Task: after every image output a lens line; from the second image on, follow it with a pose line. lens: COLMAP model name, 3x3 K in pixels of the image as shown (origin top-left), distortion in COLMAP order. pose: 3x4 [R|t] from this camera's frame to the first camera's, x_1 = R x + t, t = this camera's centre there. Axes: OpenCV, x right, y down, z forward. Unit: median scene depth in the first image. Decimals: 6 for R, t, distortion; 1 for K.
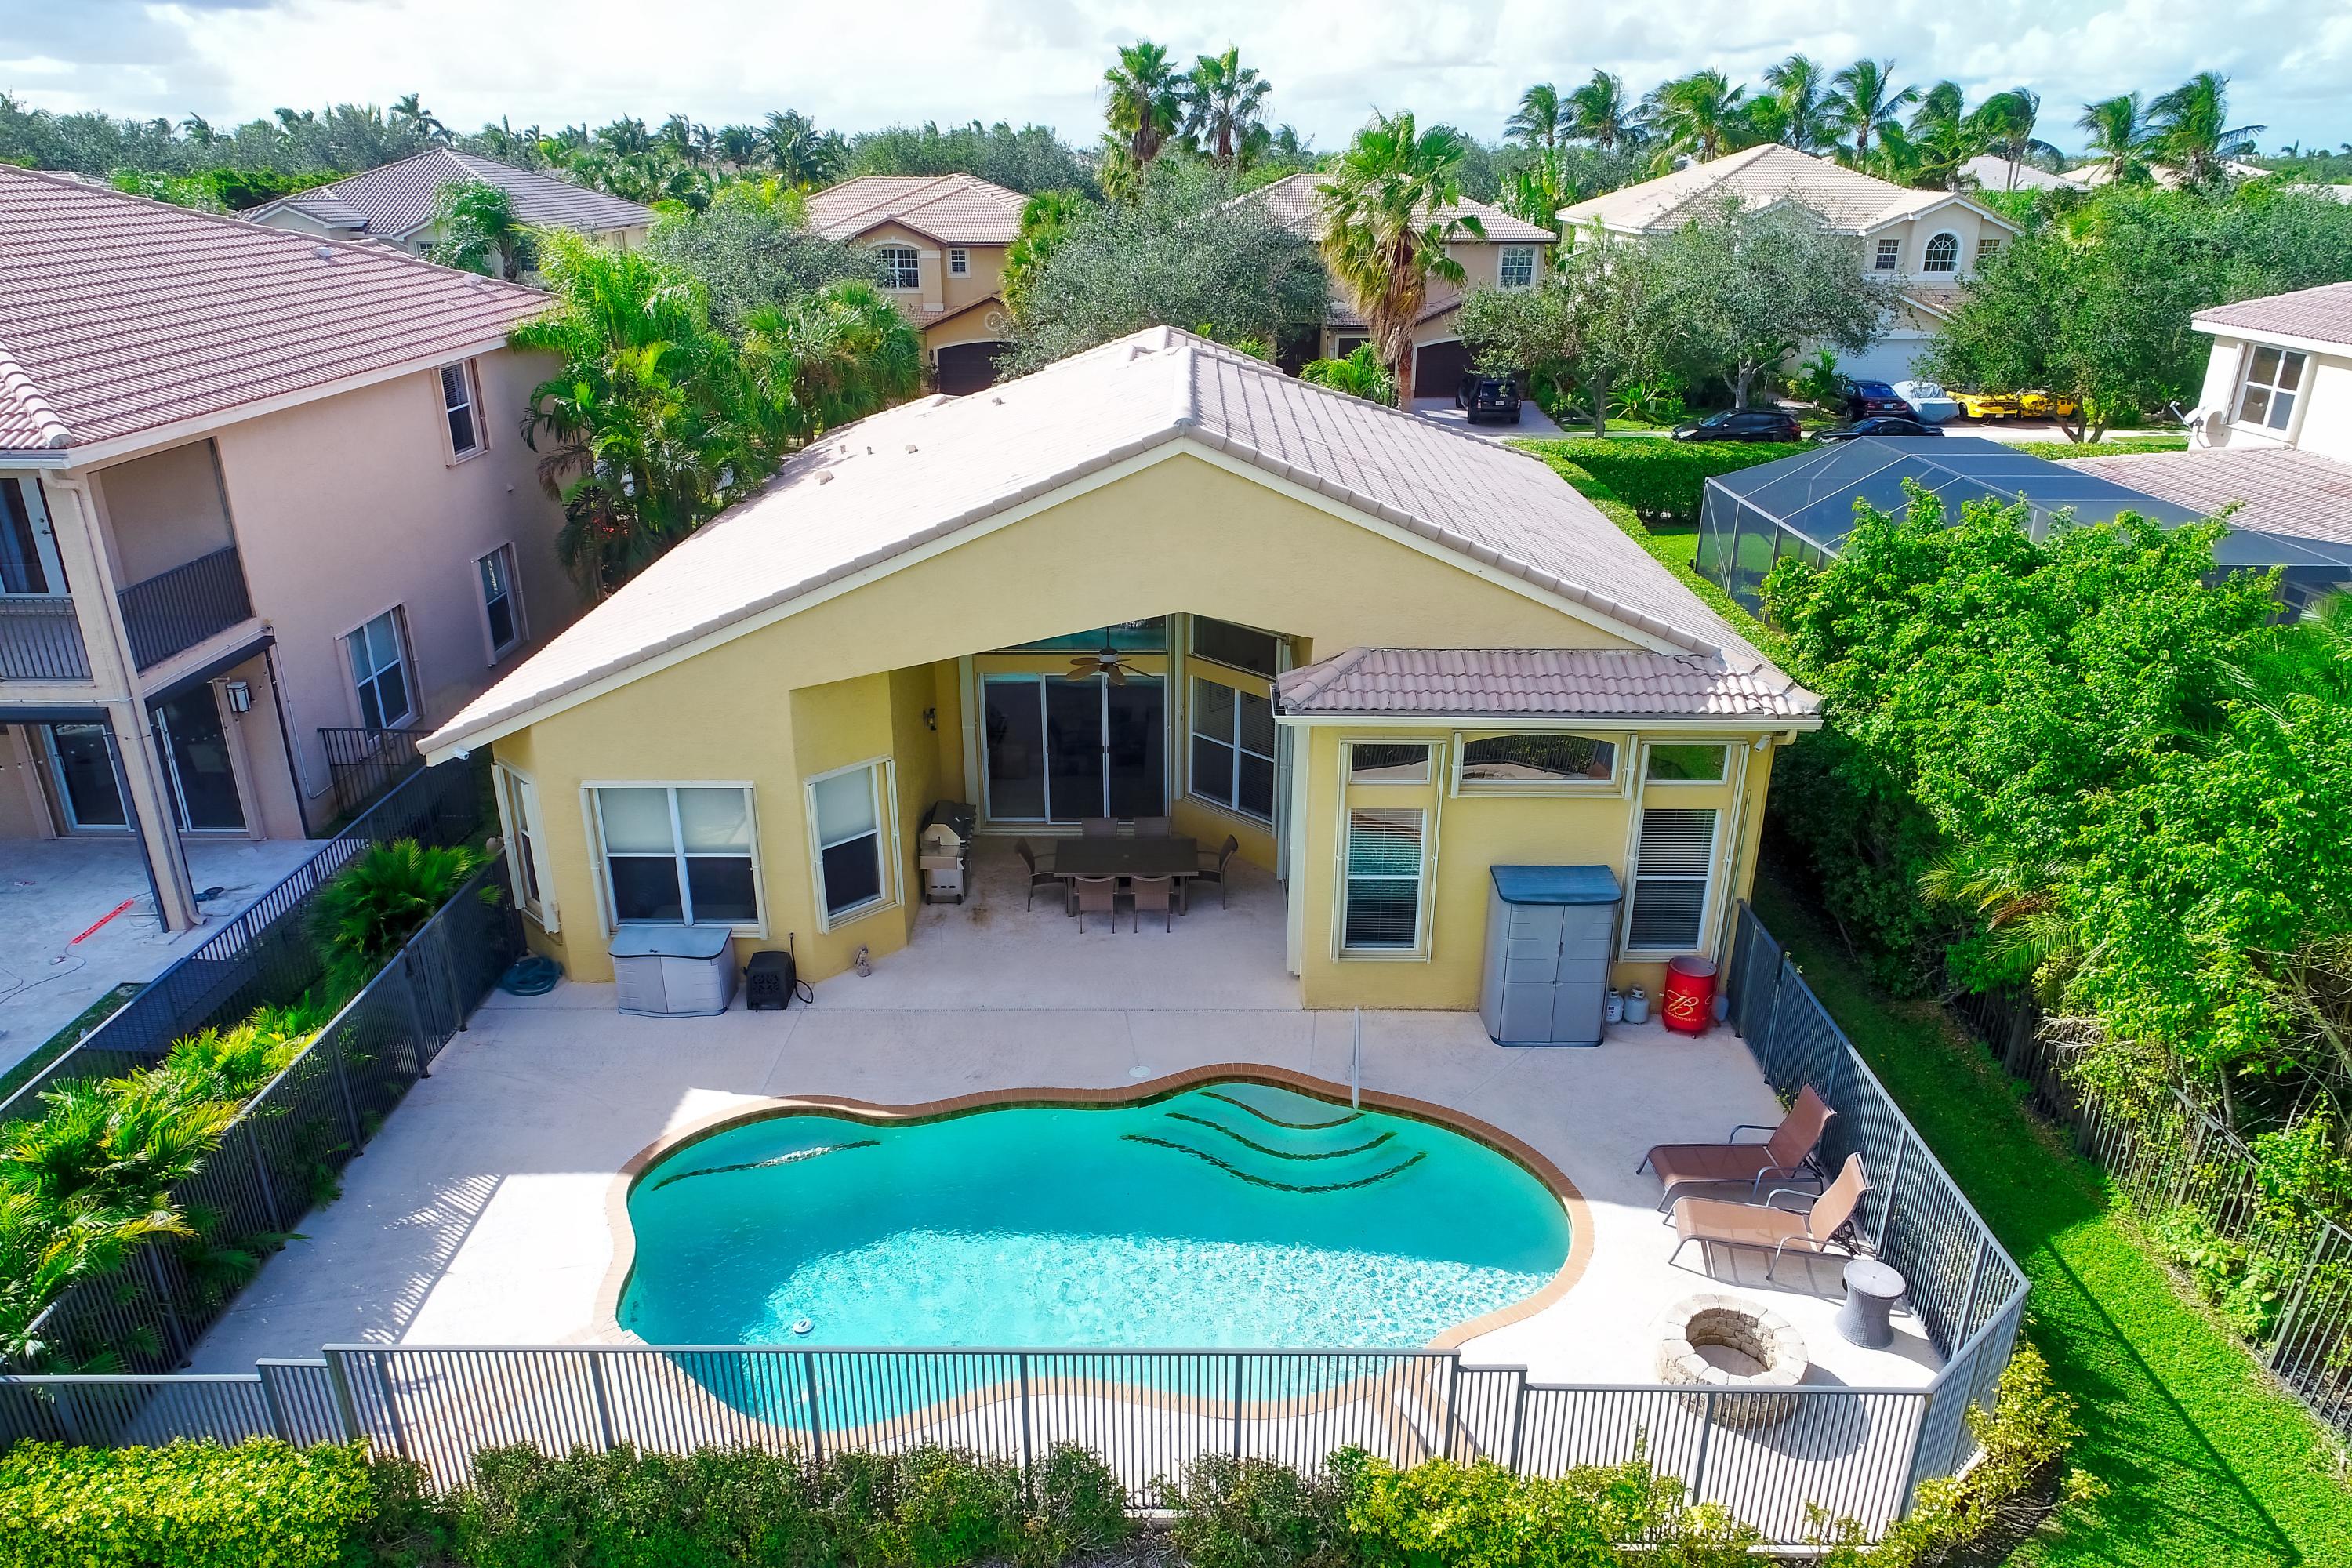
lens RADIAL K [[1577.0, 0, 1168.7], [0, 1577.0, 787.7], [0, 0, 1]] dist [-0.007115, -0.002649]
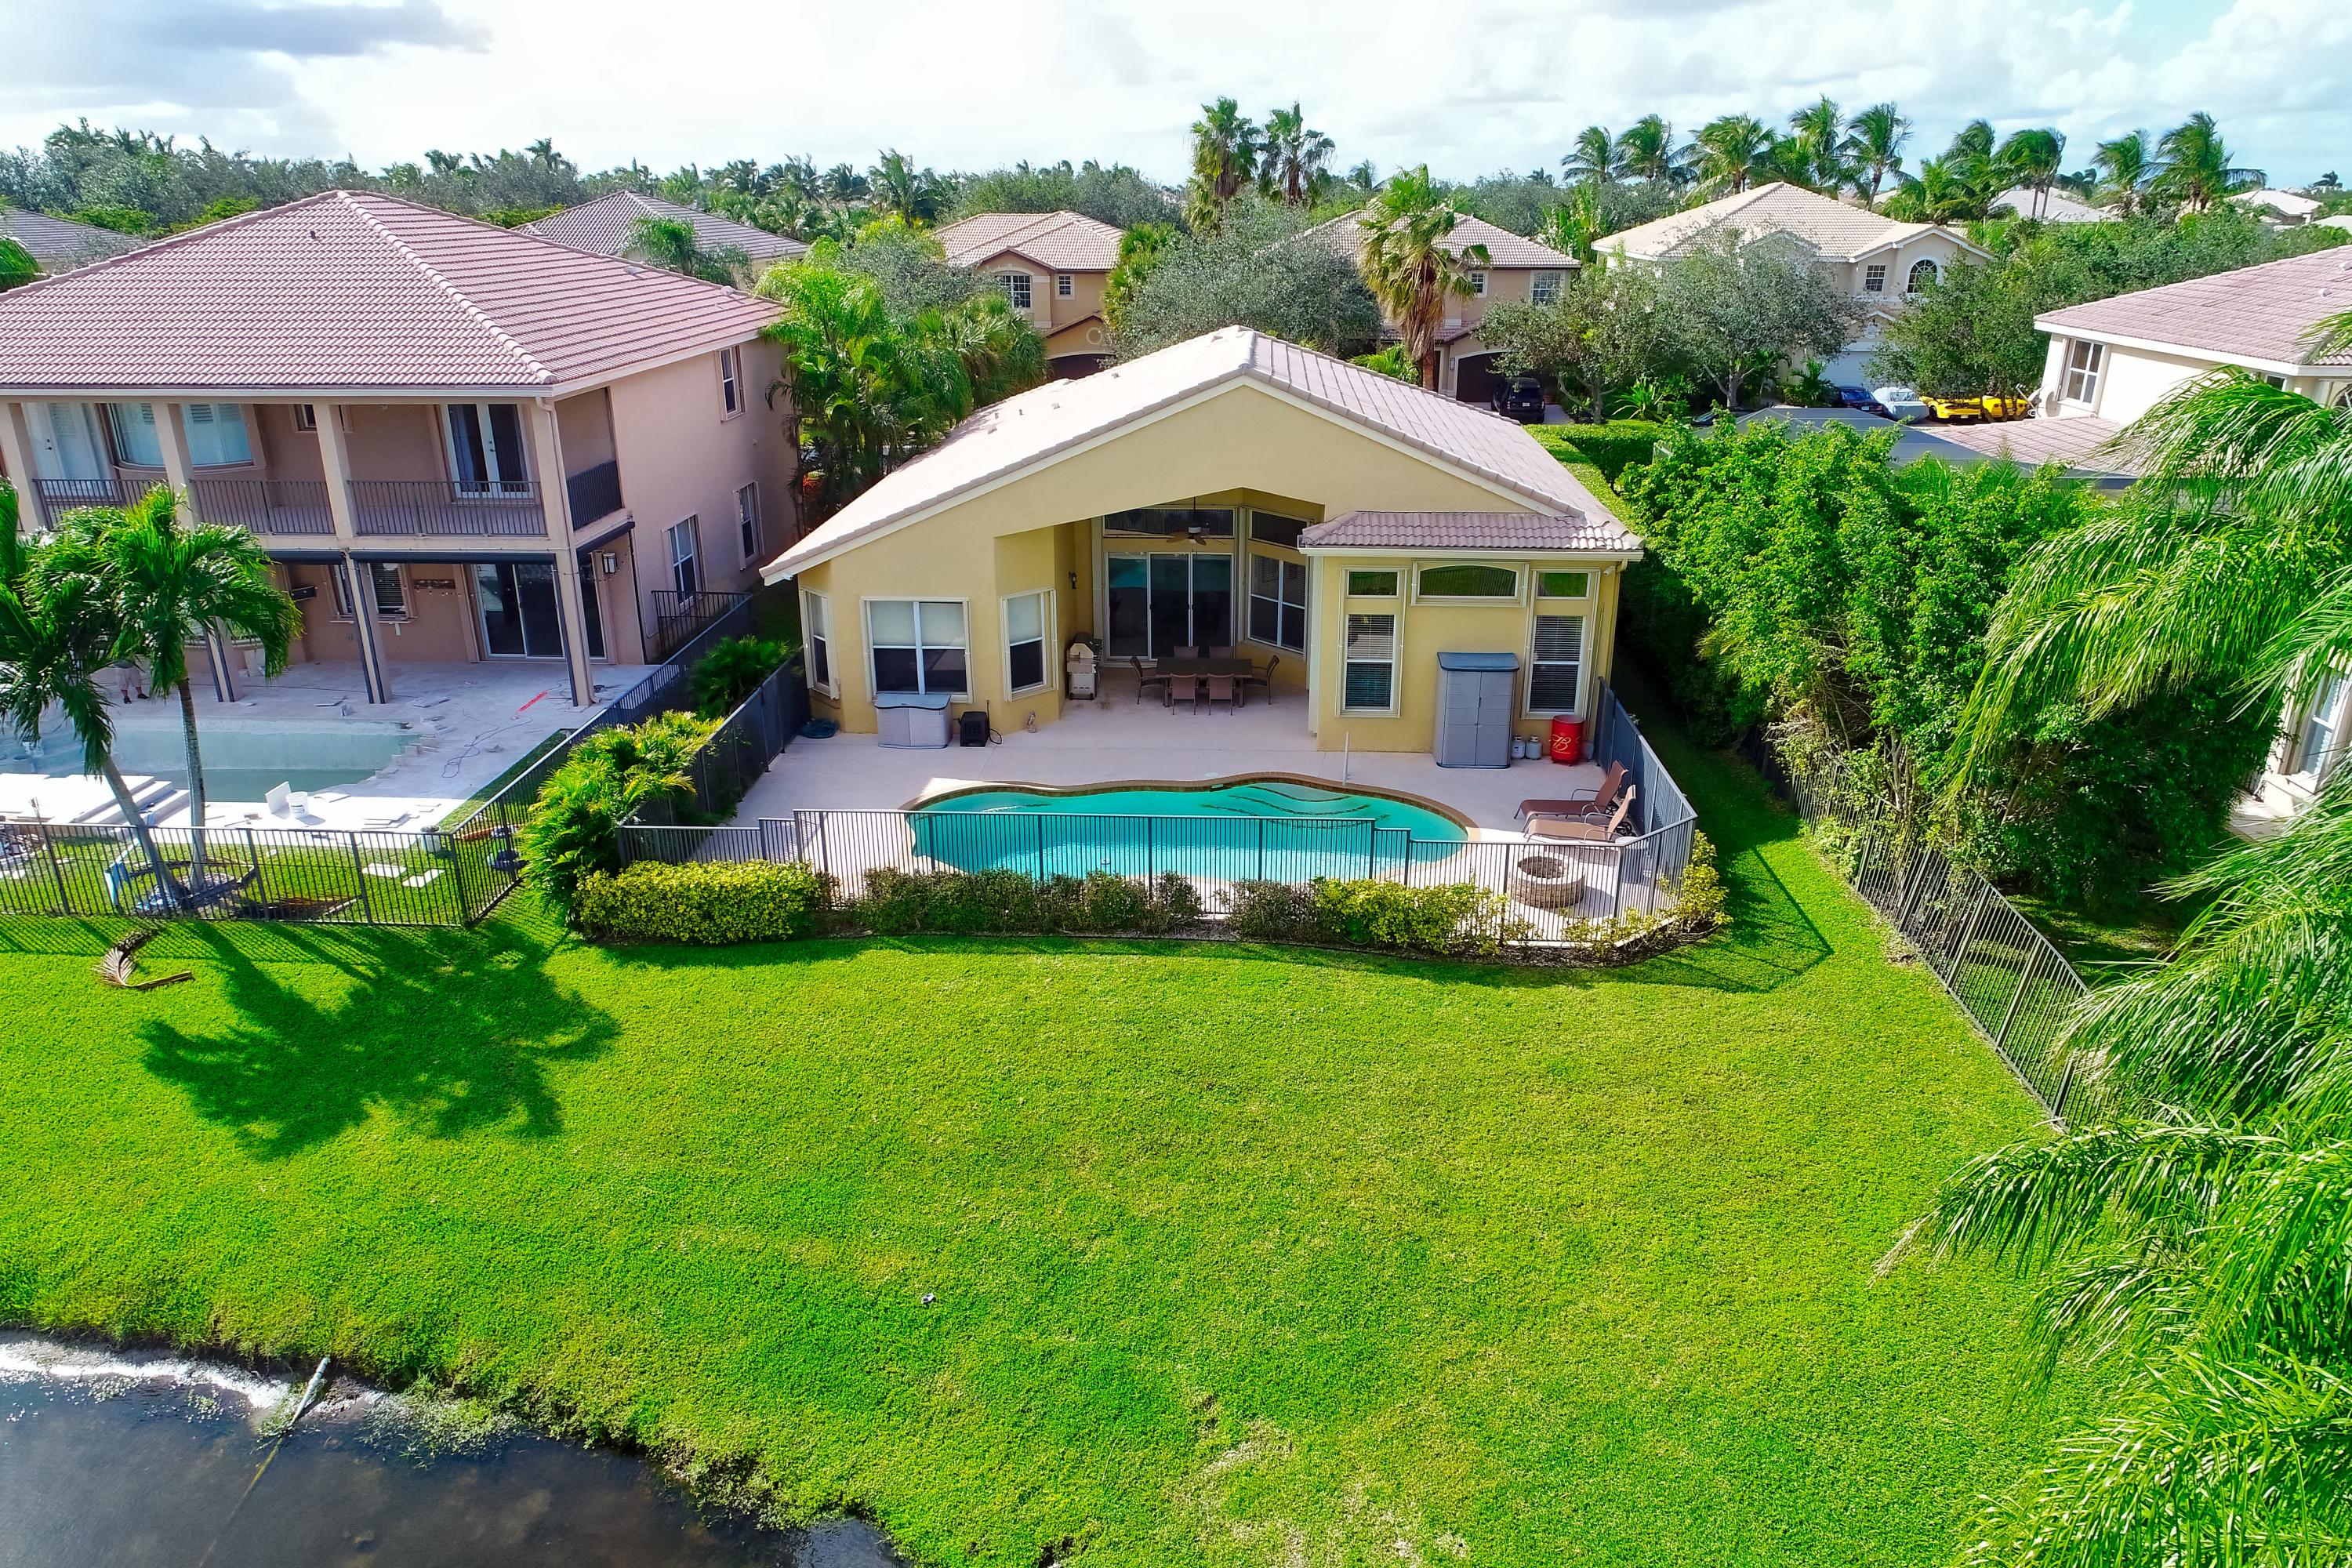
lens RADIAL K [[1577.0, 0, 1164.2], [0, 1577.0, 784.8], [0, 0, 1]] dist [-0.007115, -0.002649]
pose [[0.998668, 0.014353, -0.049569, 0.010326], [-0.015388, 0.999670, -0.020575, 0.174879], [0.049257, 0.021310, 0.998559, -0.460330]]
